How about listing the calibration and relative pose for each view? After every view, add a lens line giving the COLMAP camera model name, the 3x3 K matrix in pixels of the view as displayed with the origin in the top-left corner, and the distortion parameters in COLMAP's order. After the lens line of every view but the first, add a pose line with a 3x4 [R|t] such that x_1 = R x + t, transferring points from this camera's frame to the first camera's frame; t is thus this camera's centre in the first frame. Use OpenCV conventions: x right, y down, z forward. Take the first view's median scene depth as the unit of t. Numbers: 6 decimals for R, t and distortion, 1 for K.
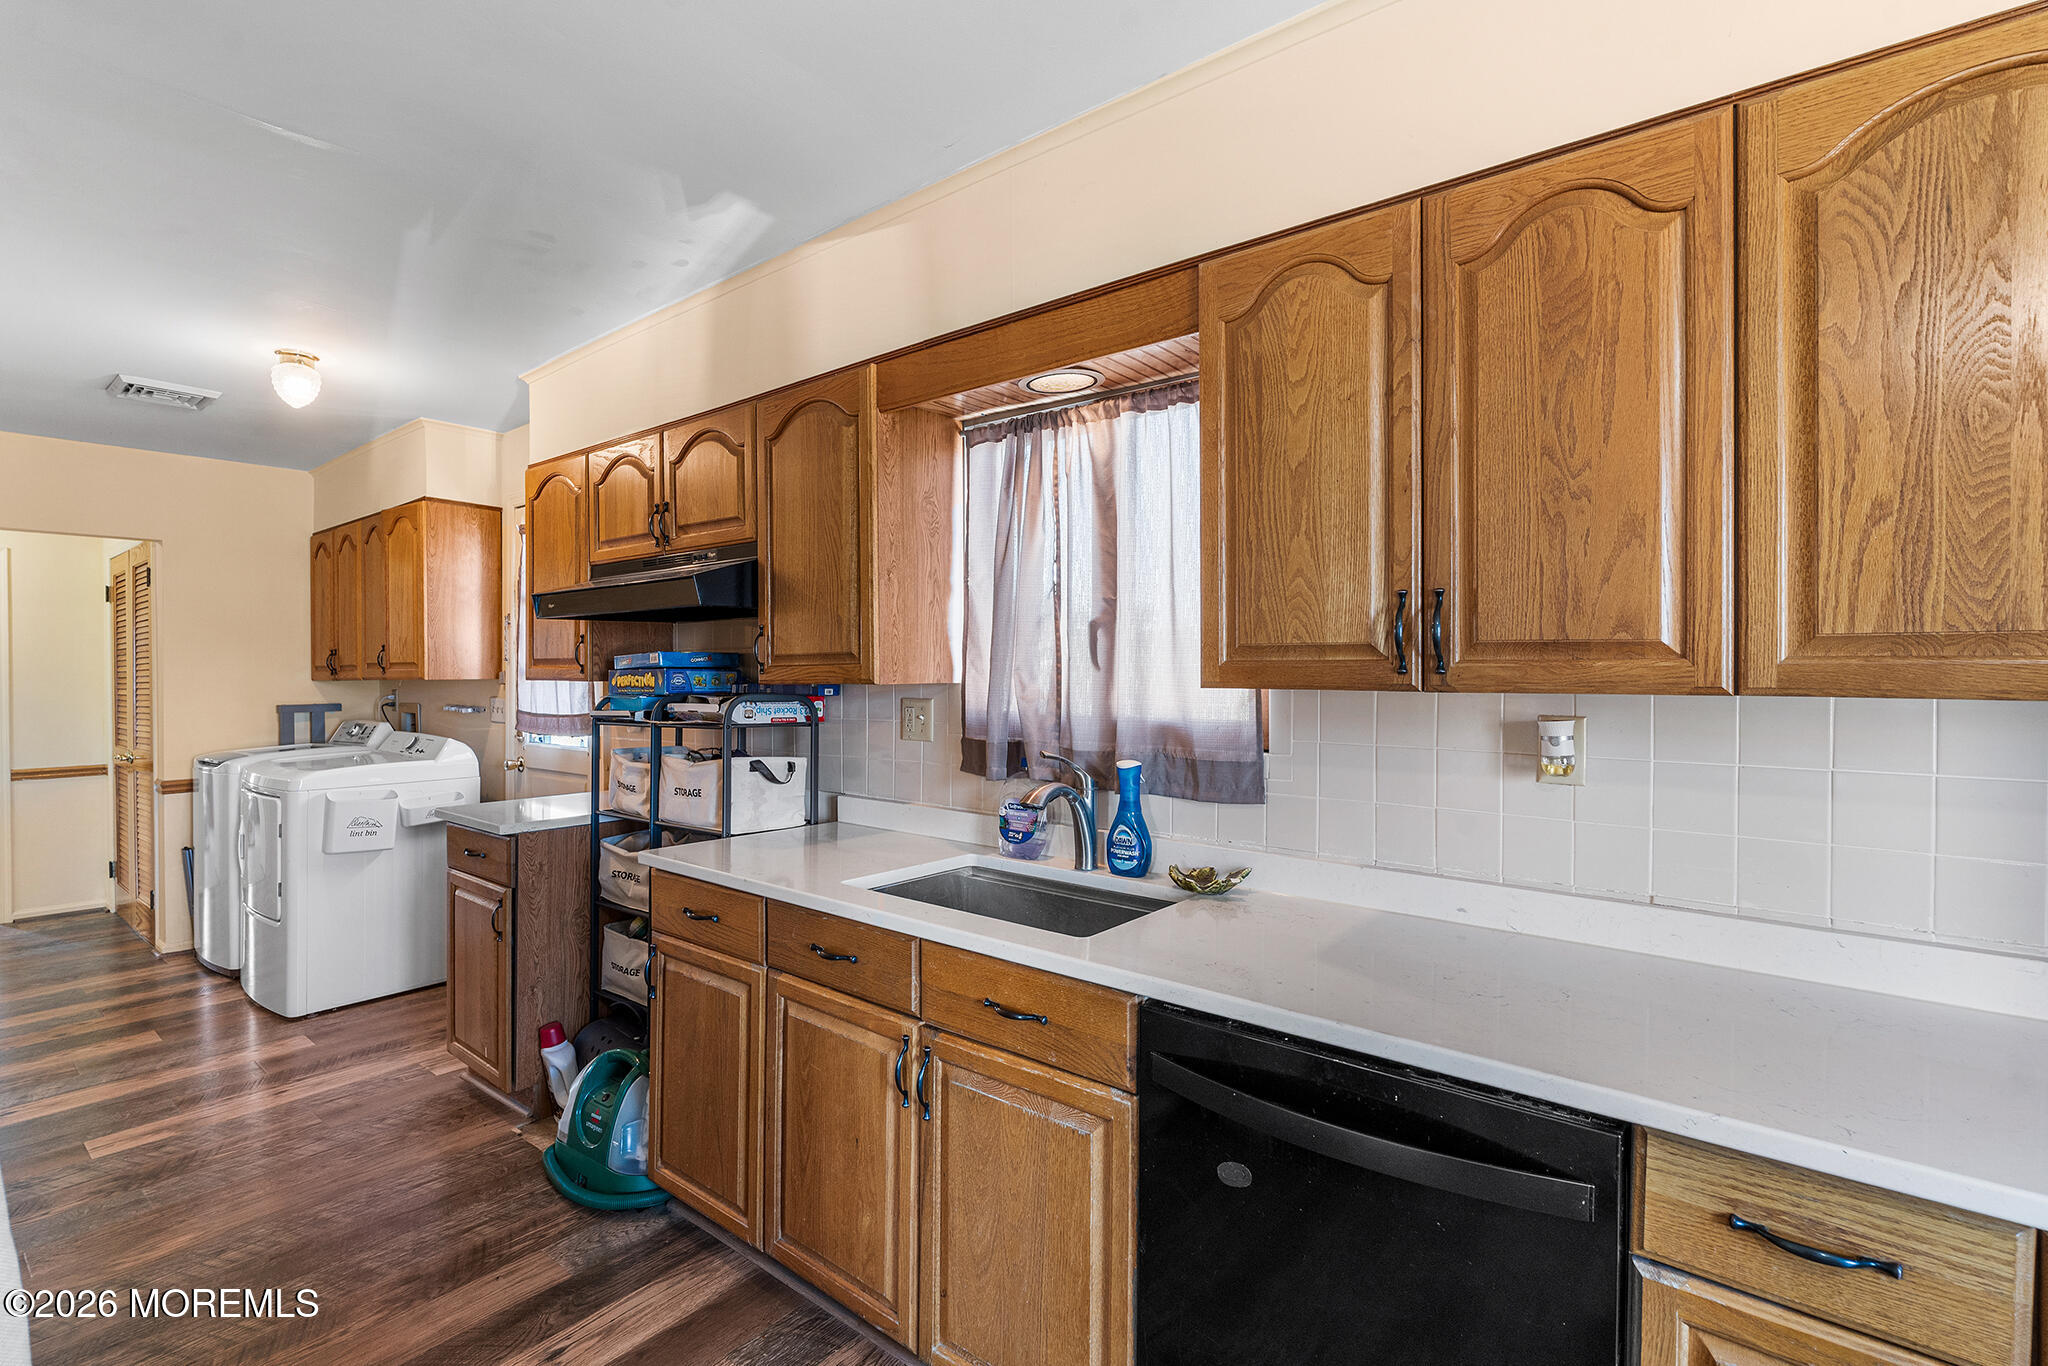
lens RADIAL K [[927.1, 0, 1023.1], [0, 927.1, 674.5], [0, 0, 1]] dist [-0.005146, 0.000959]
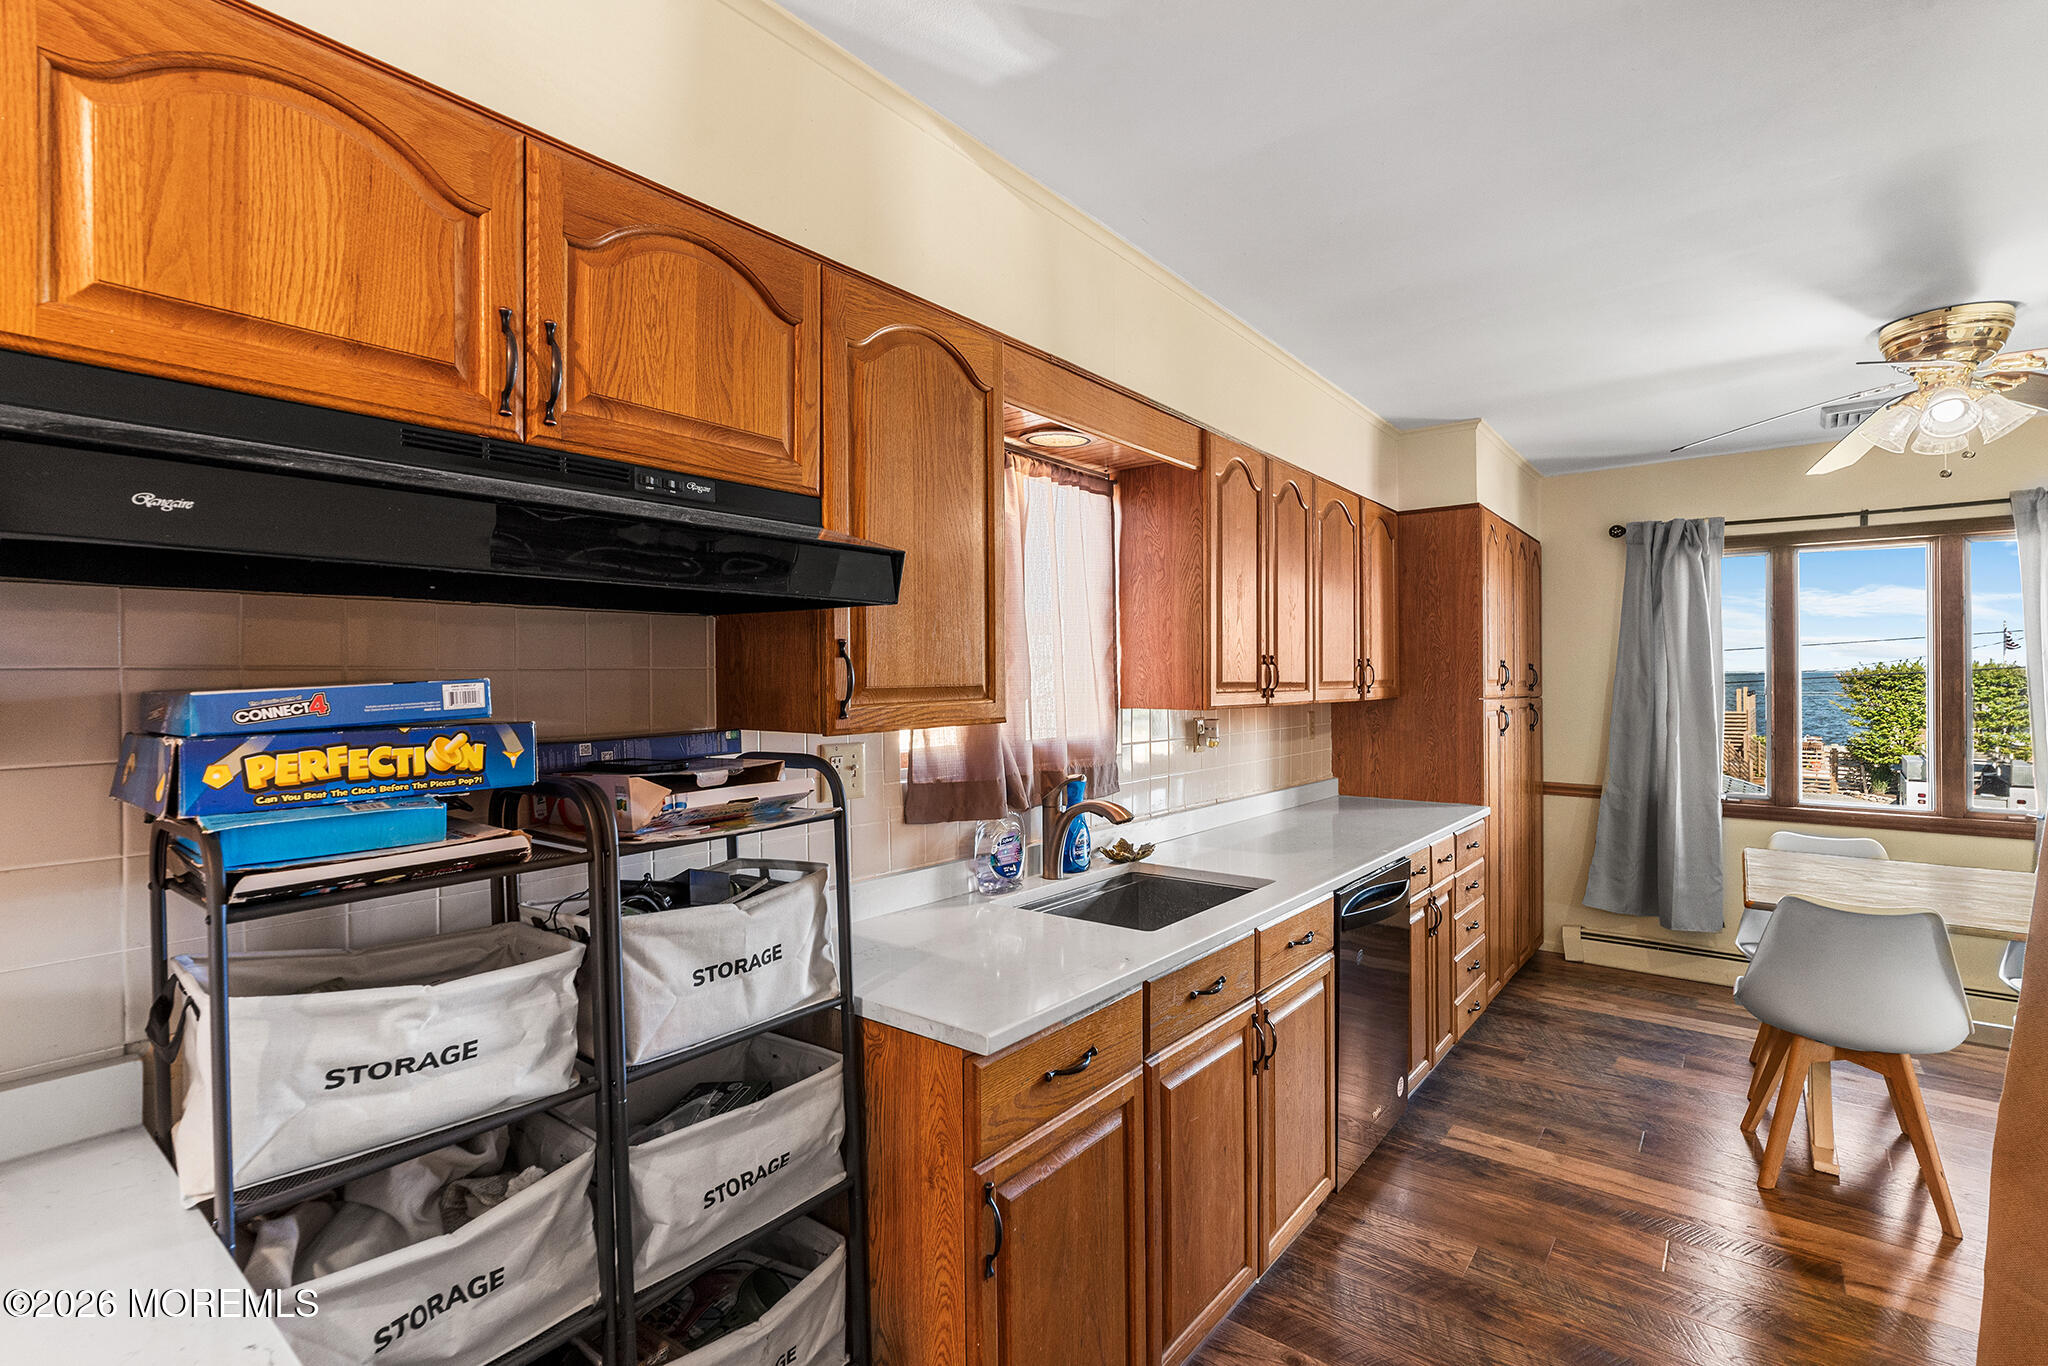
lens RADIAL K [[927.1, 0, 1023.1], [0, 927.1, 674.5], [0, 0, 1]] dist [-0.005146, 0.000959]
pose [[0.002782, 0.004629, 0.999985, -0.867896], [0.007713, 0.999959, -0.004650, -0.025457], [-0.999966, 0.007726, 0.002747, 0.852380]]
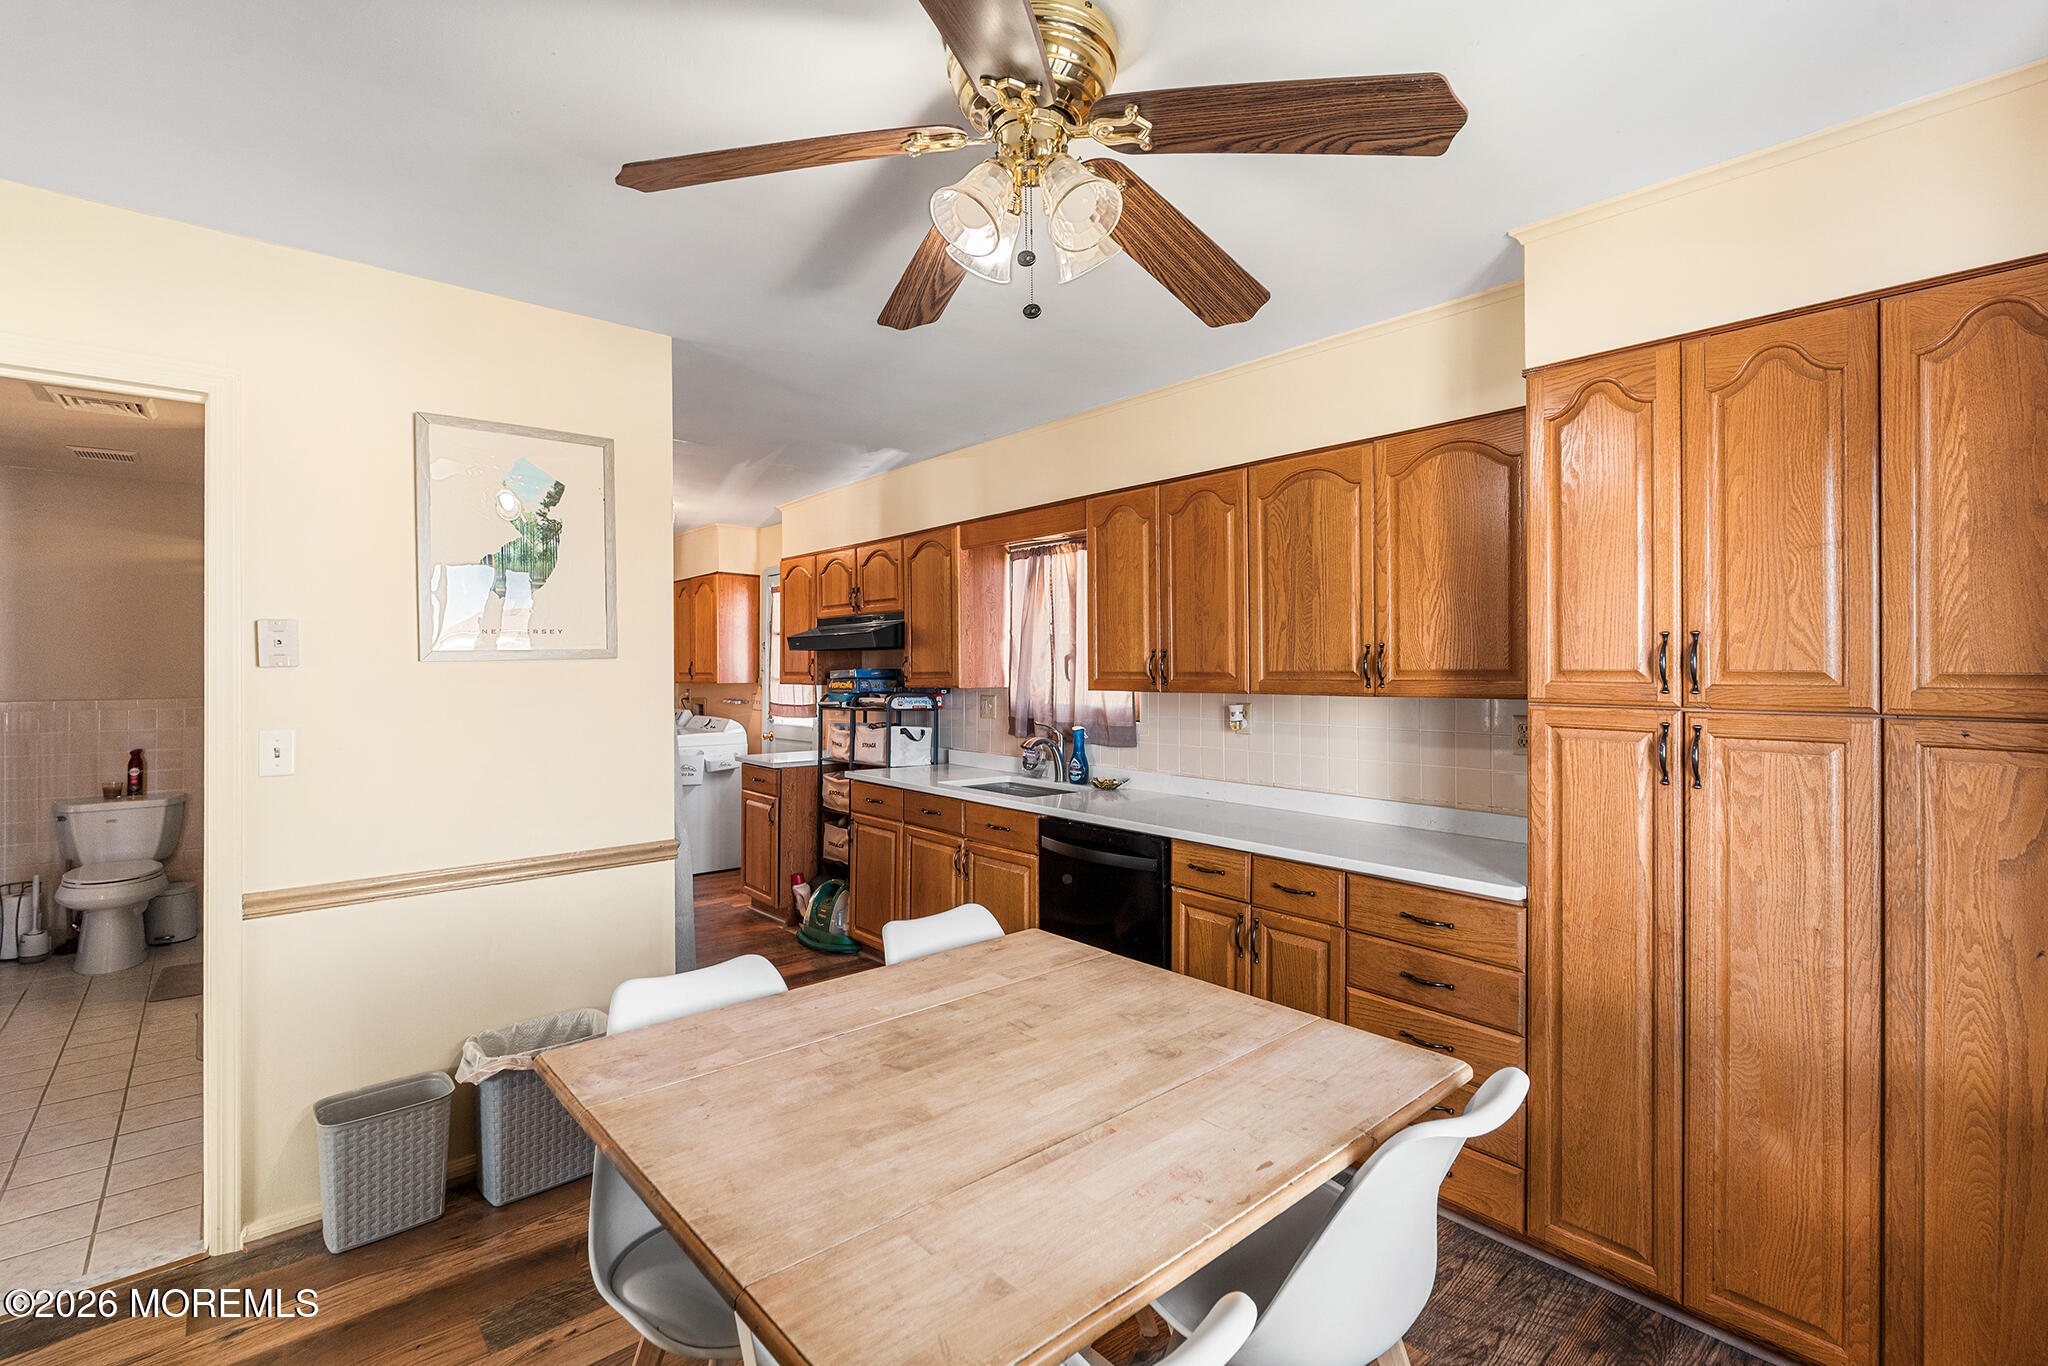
lens RADIAL K [[927.1, 0, 1023.1], [0, 927.1, 674.5], [0, 0, 1]] dist [-0.005146, 0.000959]
pose [[0.982046, 0.001006, -0.188638, 0.299705], [-0.001279, 0.999998, -0.001327, -0.013242], [0.188636, 0.001544, 0.982046, -0.787929]]
